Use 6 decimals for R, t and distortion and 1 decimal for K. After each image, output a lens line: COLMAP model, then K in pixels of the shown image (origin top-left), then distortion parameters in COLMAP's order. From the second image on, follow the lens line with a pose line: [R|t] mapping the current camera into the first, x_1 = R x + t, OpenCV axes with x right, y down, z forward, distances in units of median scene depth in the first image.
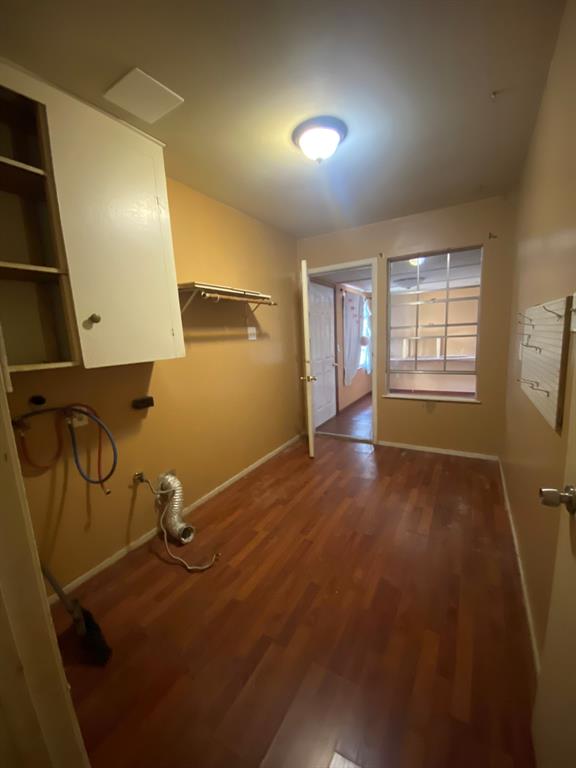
lens RADIAL K [[308.4, 0, 283.2], [0, 308.4, 388.8], [0, 0, 1]] dist [-0.004007, -0.005448]
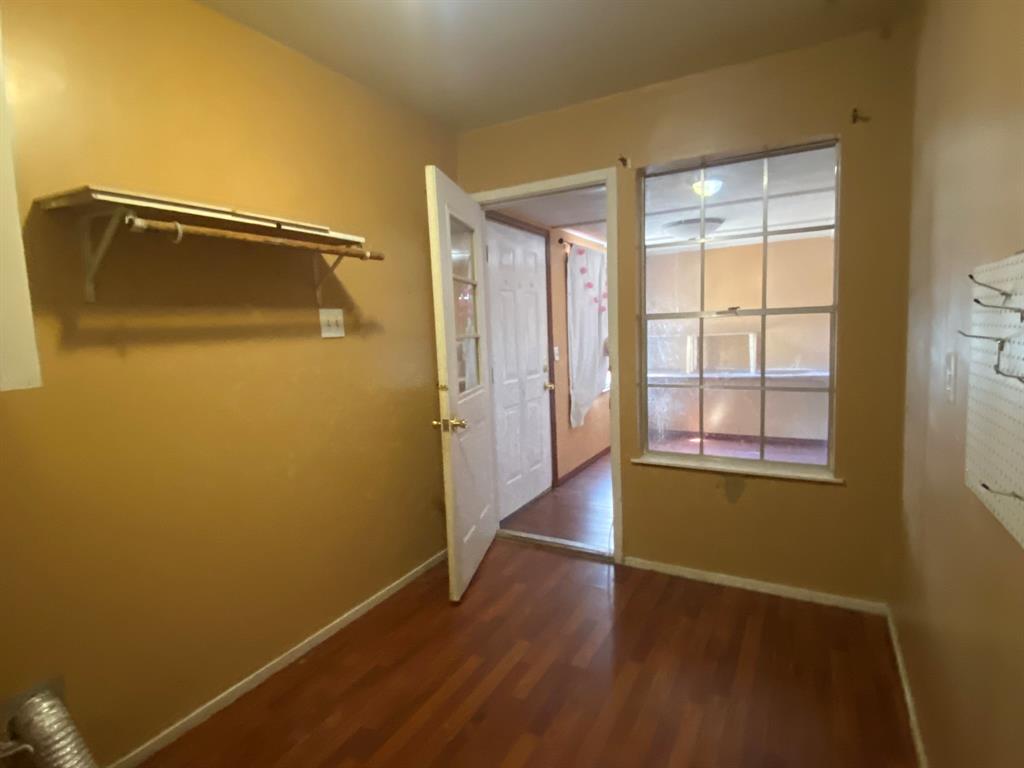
lens RADIAL K [[522.0, 0, 515.0], [0, 522.0, 379.0], [0, 0, 1]] dist [-0.002636, -0.002348]
pose [[0.999468, 0.011966, 0.030338, 0.136304], [-0.009825, 0.997516, -0.069752, -0.047817], [-0.031097, 0.069417, 0.997103, 0.242594]]
